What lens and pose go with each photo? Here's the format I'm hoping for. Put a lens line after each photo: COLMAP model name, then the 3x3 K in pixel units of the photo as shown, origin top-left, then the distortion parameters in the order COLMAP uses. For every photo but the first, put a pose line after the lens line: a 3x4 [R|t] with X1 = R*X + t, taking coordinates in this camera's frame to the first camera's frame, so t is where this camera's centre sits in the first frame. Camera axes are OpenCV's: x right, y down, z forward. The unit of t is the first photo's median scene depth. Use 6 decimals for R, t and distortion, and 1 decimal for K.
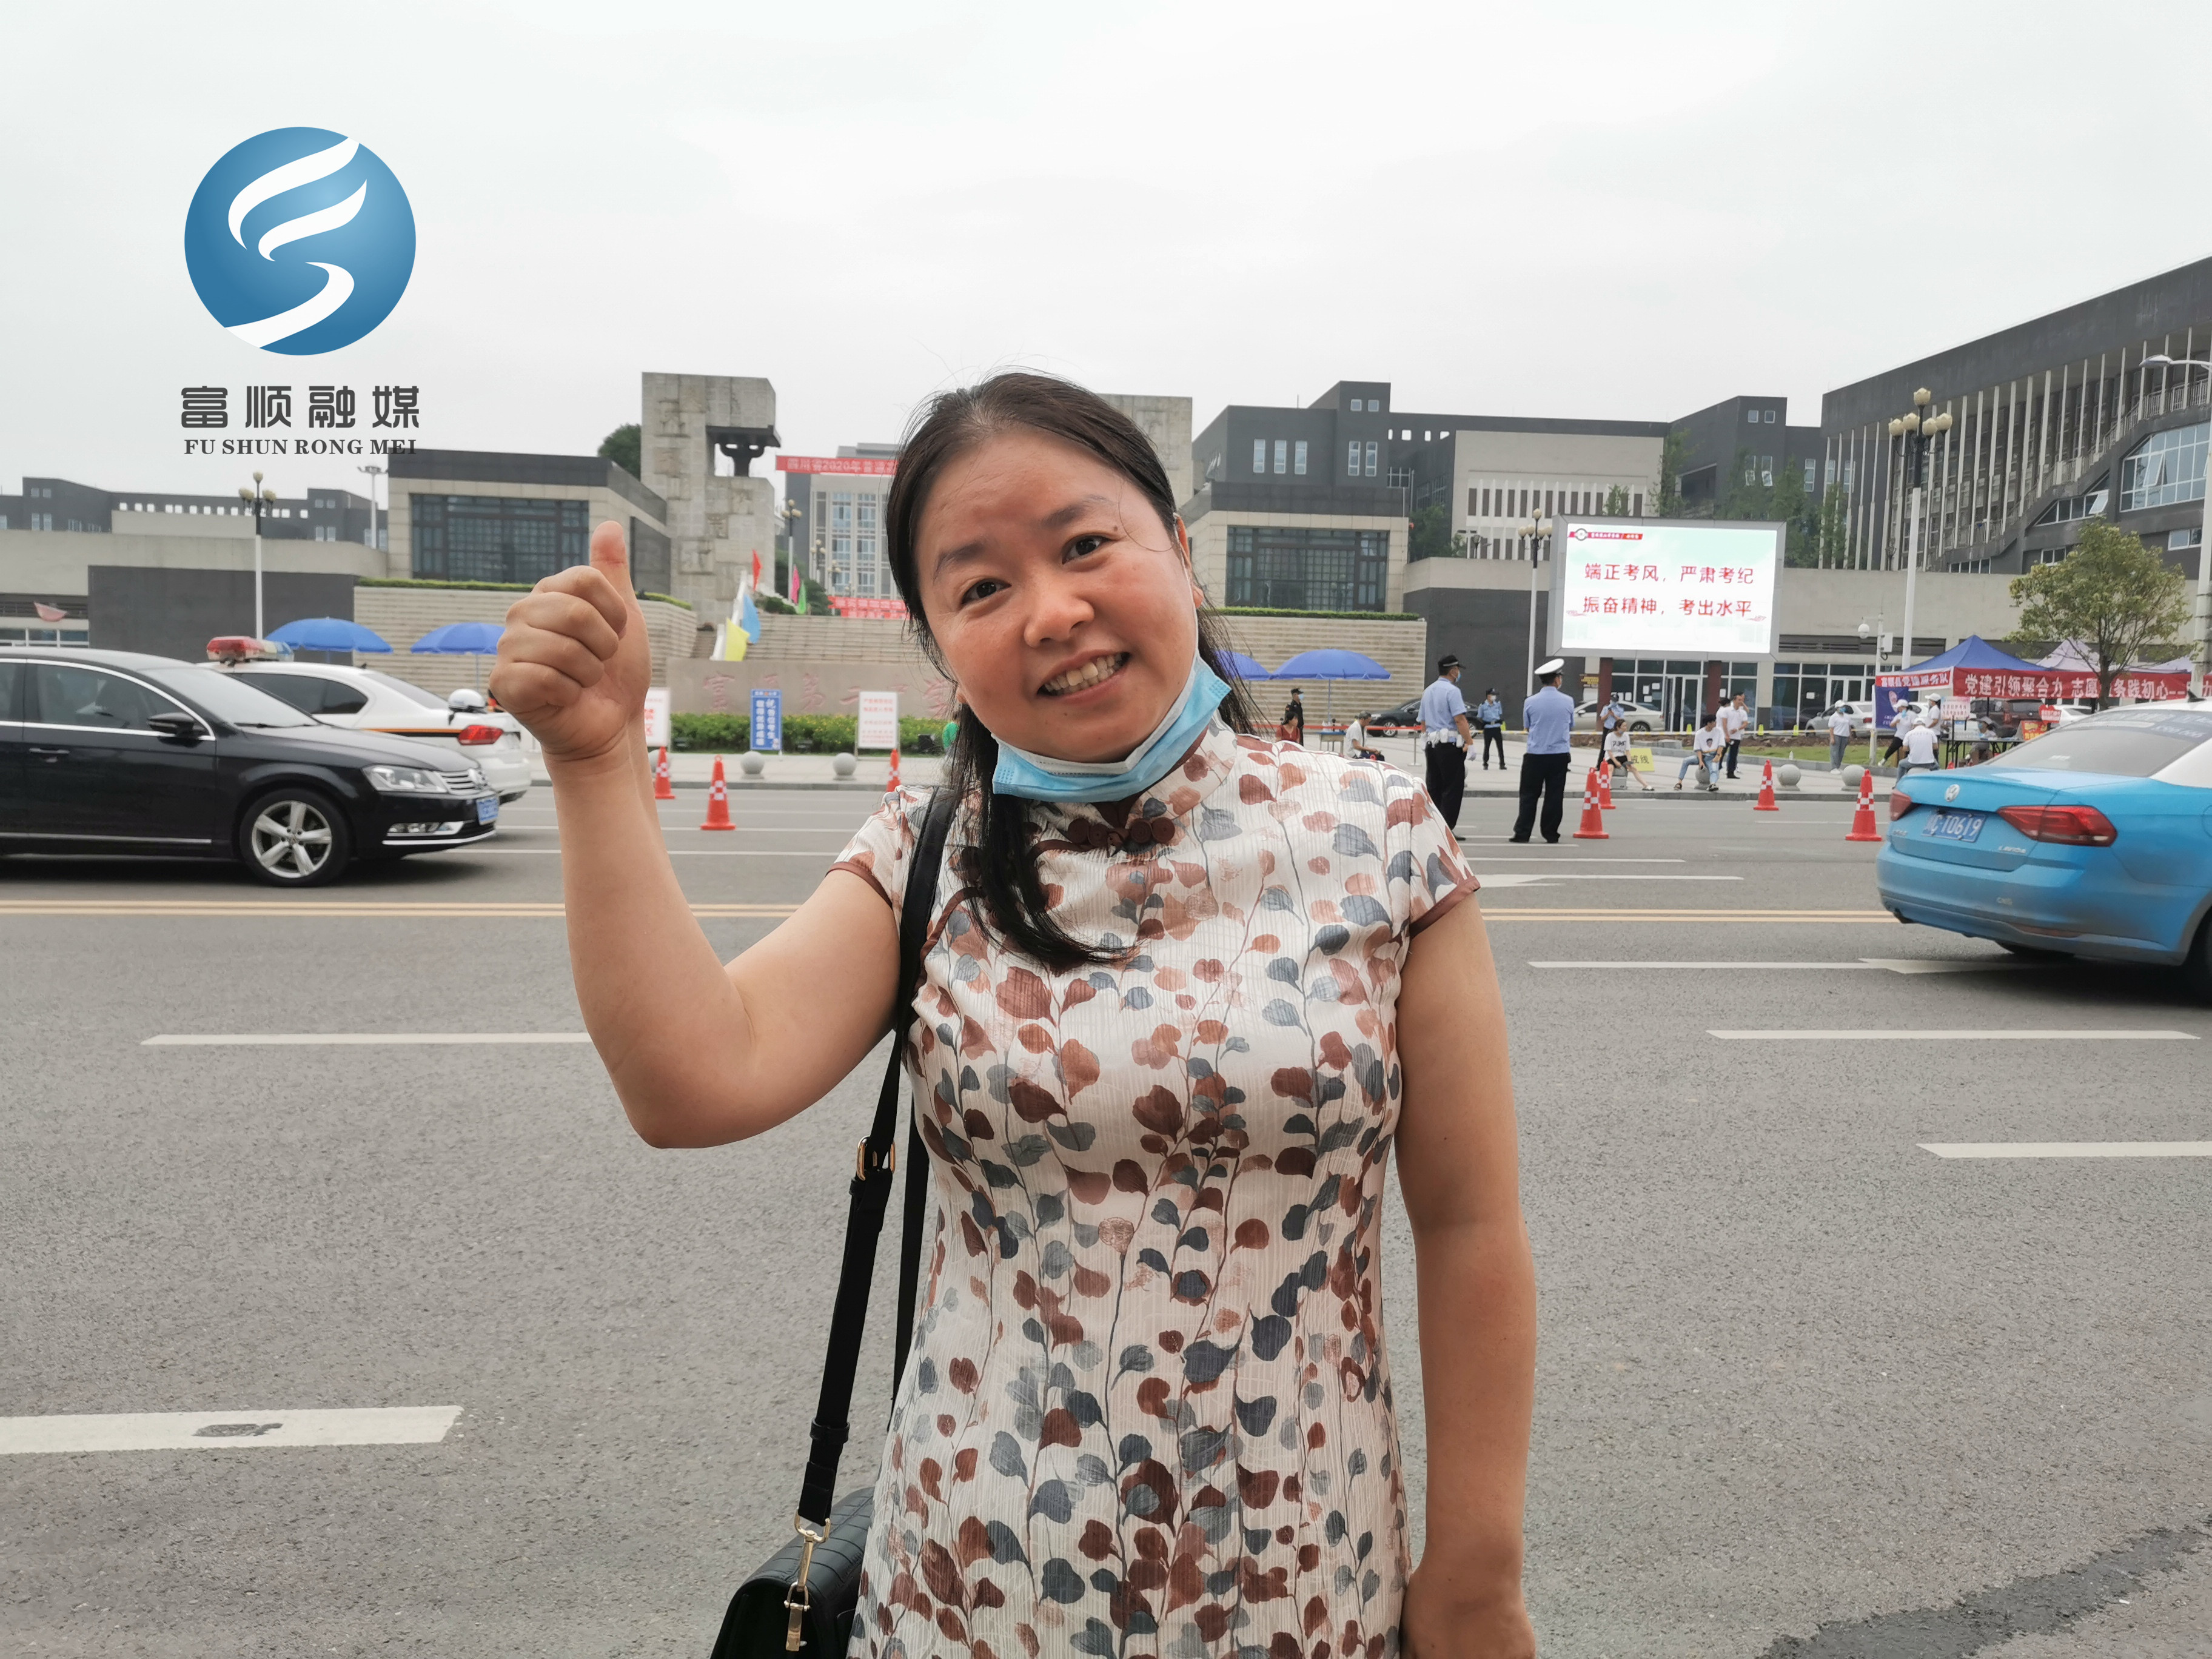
lens RADIAL K [[1720.6, 0, 1103.2], [0, 1720.6, 832.8], [0, 0, 1]] dist [0.069691, -0.069938]
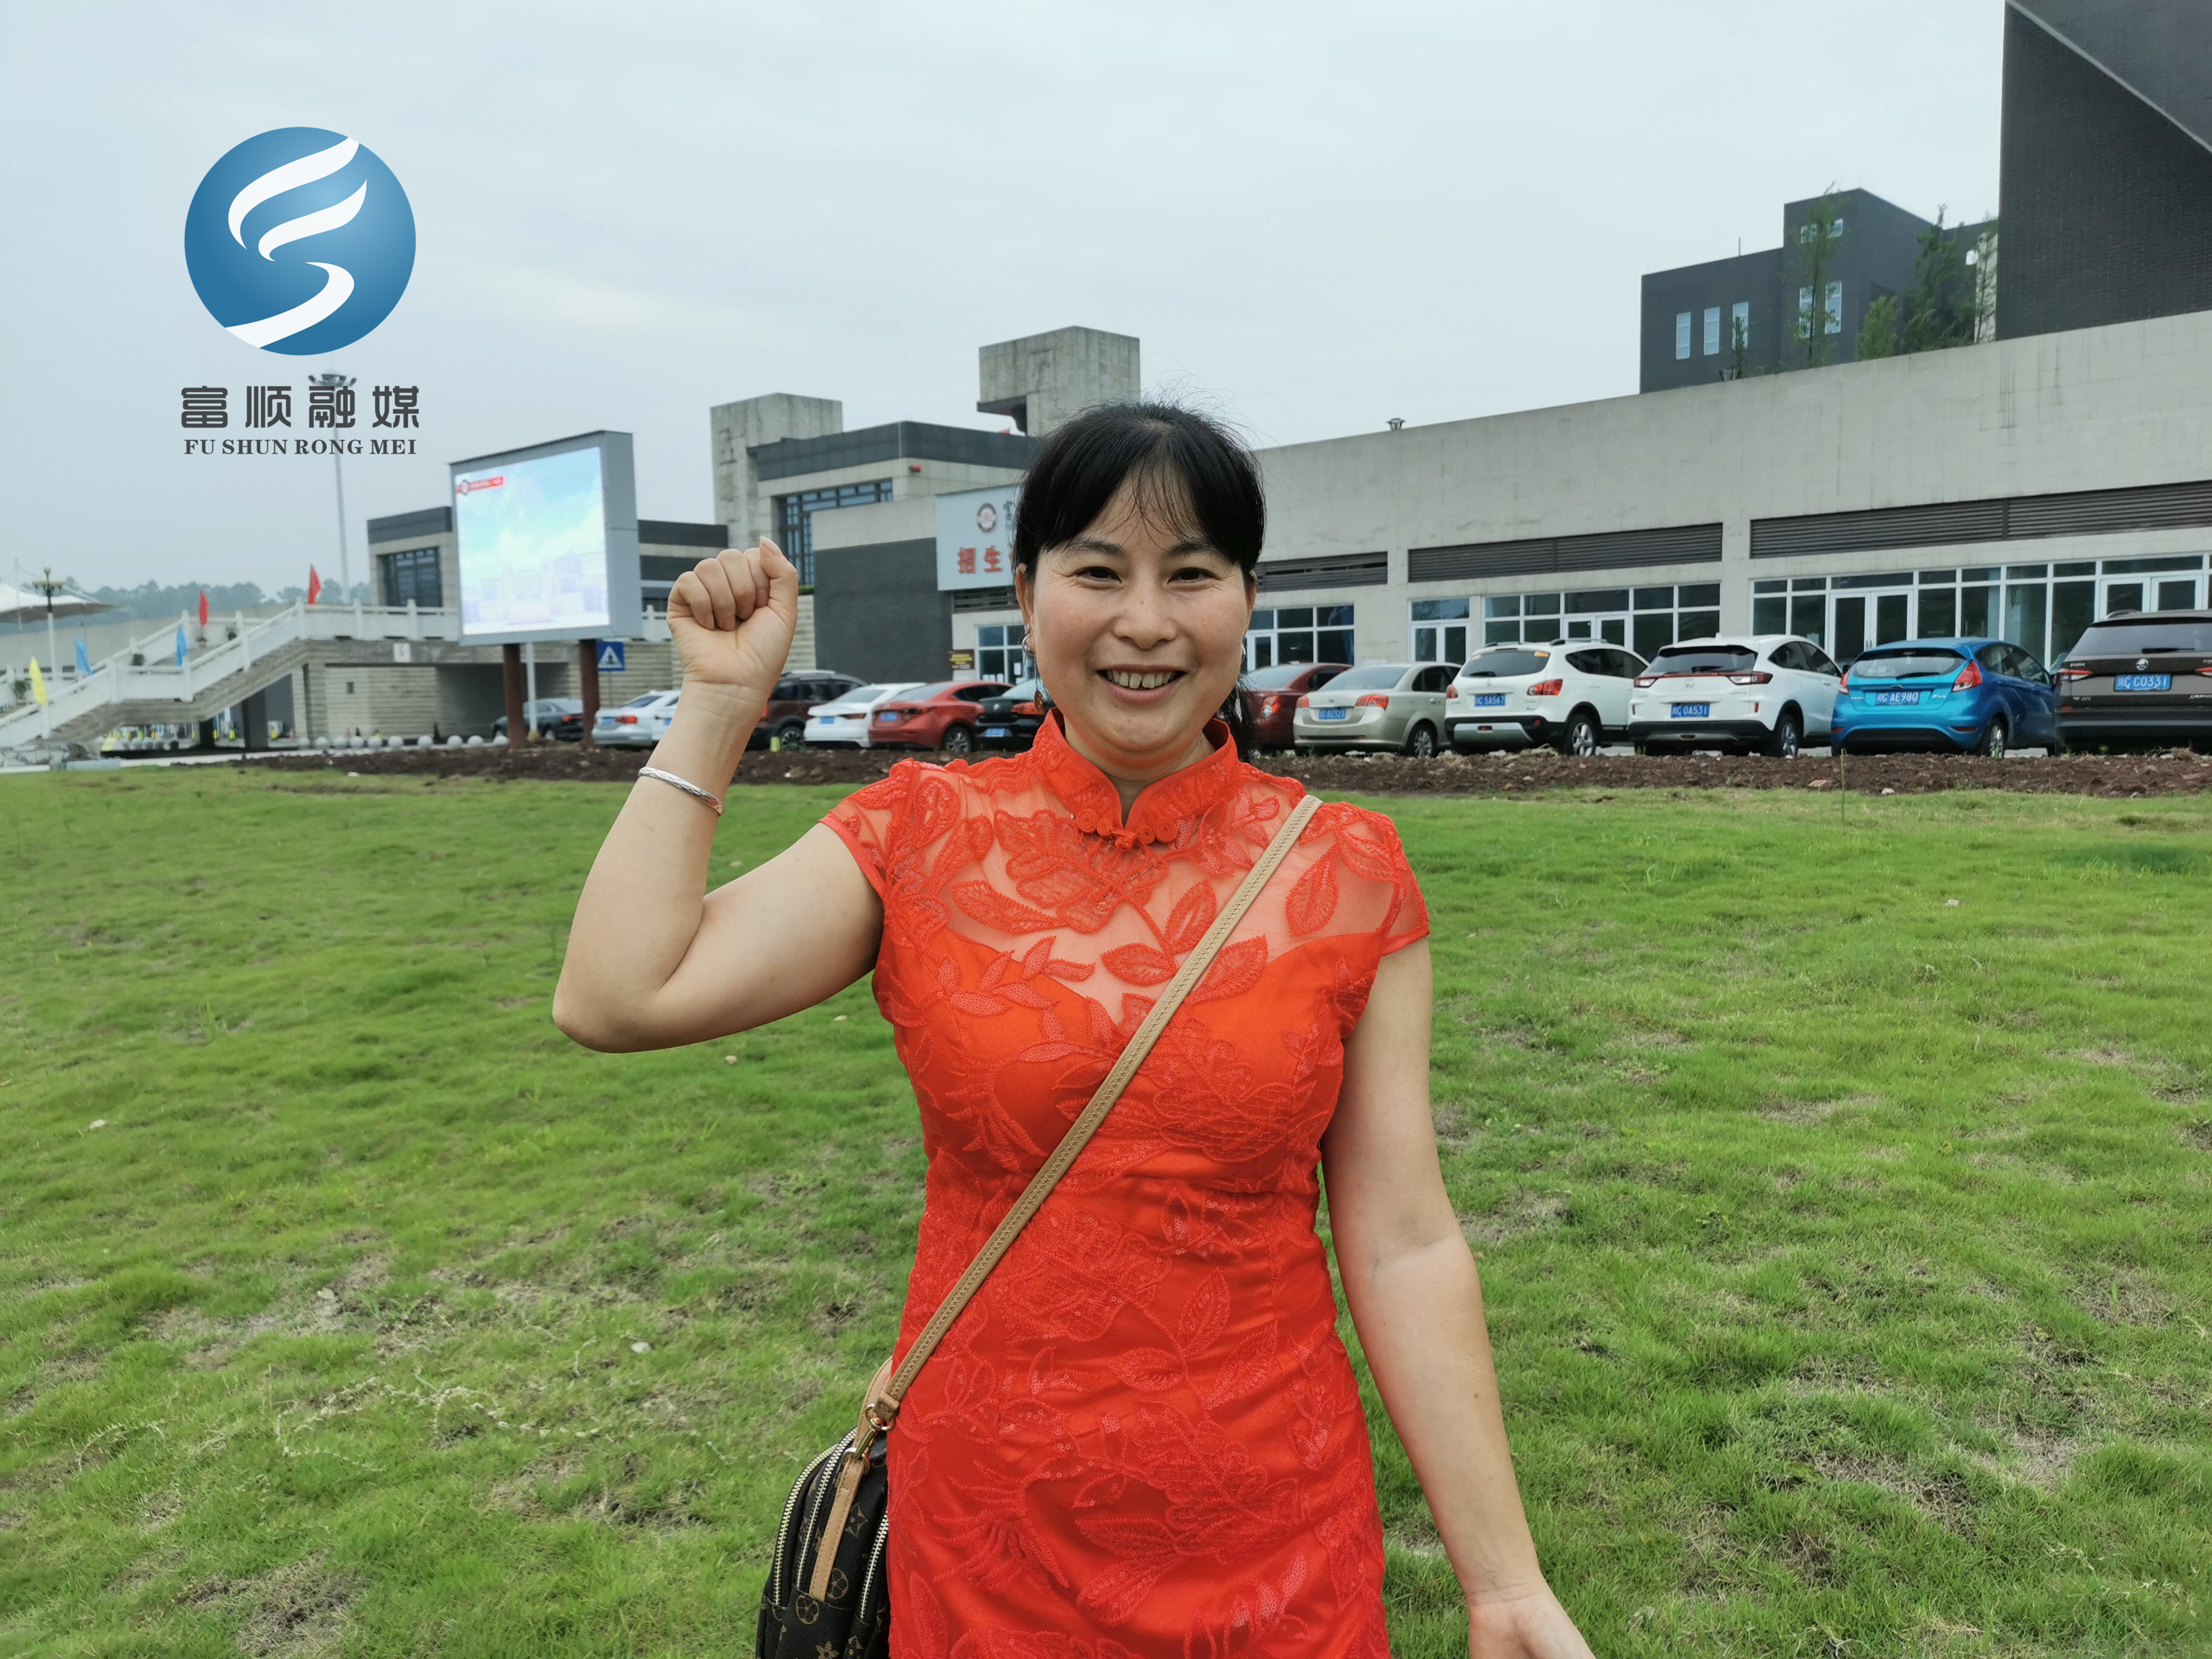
lens RADIAL K [[1740.0, 0, 1100.2], [0, 1740.0, 821.9], [0, 0, 1]] dist [0.075863, -0.058919]
pose [[0.641498, 0.021154, -0.766833, 0.855003], [-0.019501, 0.999746, 0.011265, -0.029981], [0.766876, 0.007727, 0.641748, 0.575206]]
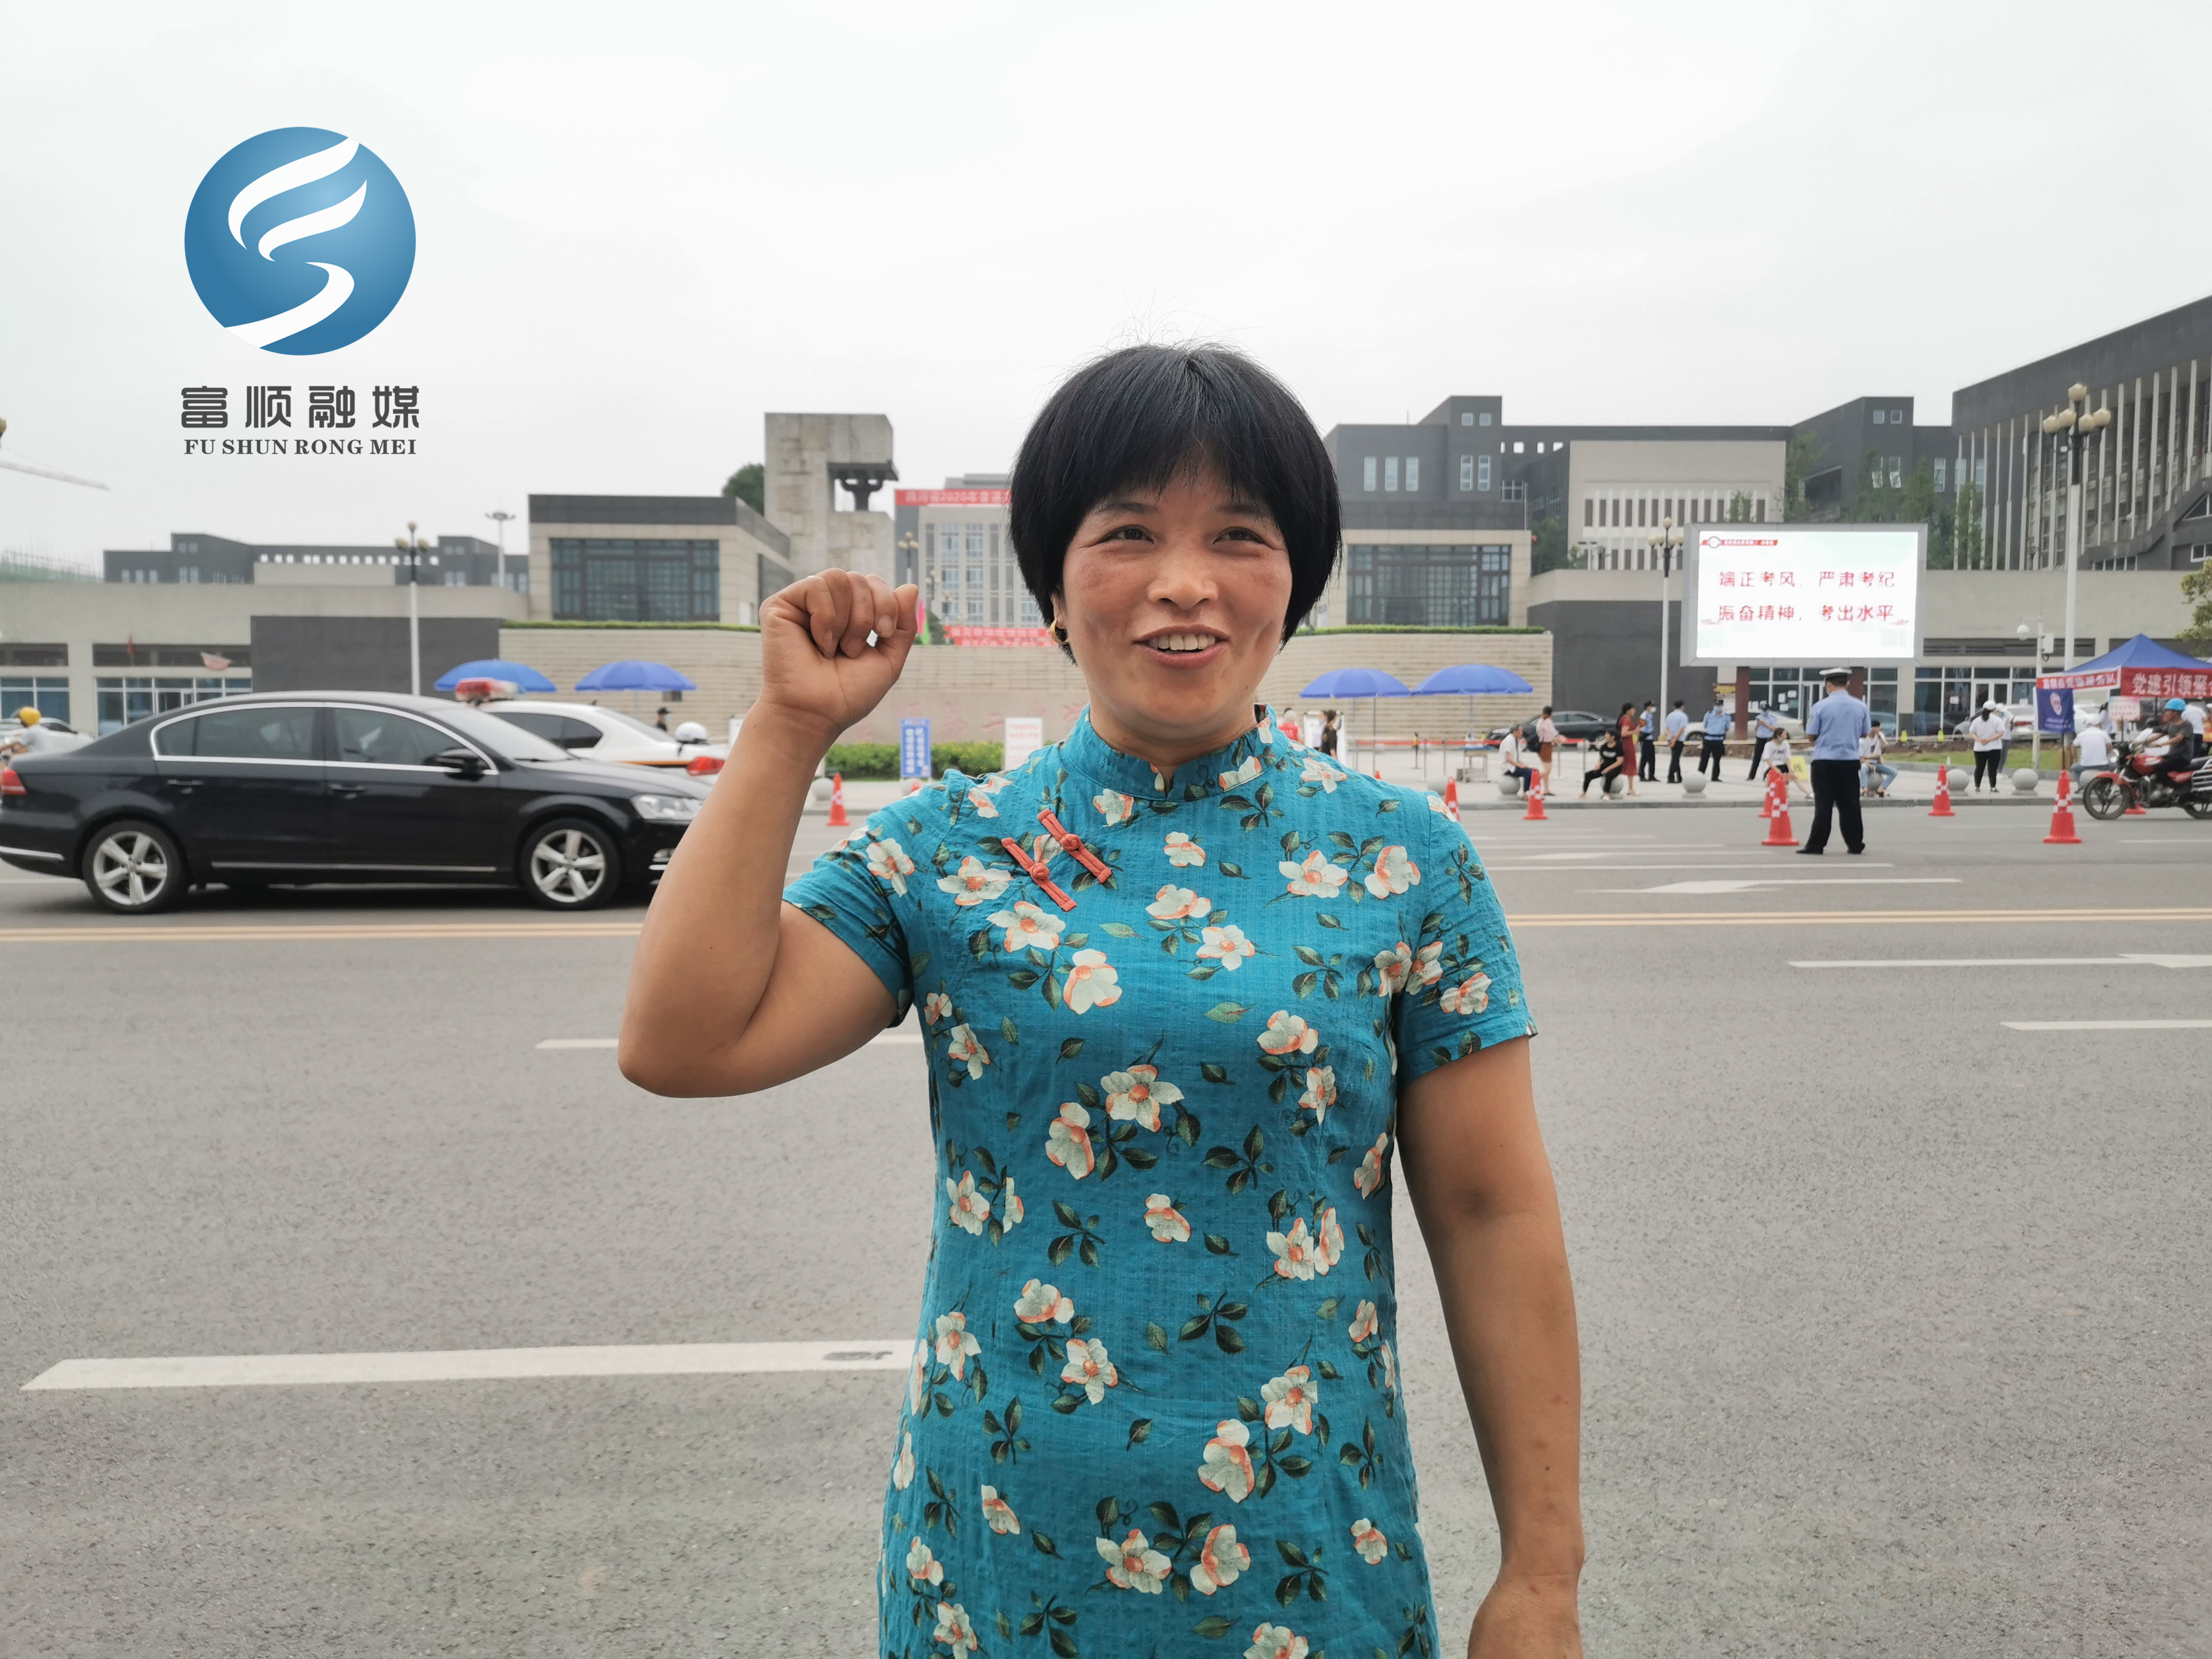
lens RADIAL K [[1727.0, 0, 1102.2], [0, 1727.0, 825.3], [0, 0, 1]] dist [0.068655, -0.072339]
pose [[0.997946, -0.019576, -0.060993, -0.011315], [0.018461, 0.999653, -0.018792, 0.000749], [0.061340, 0.017628, 0.997961, -0.006138]]
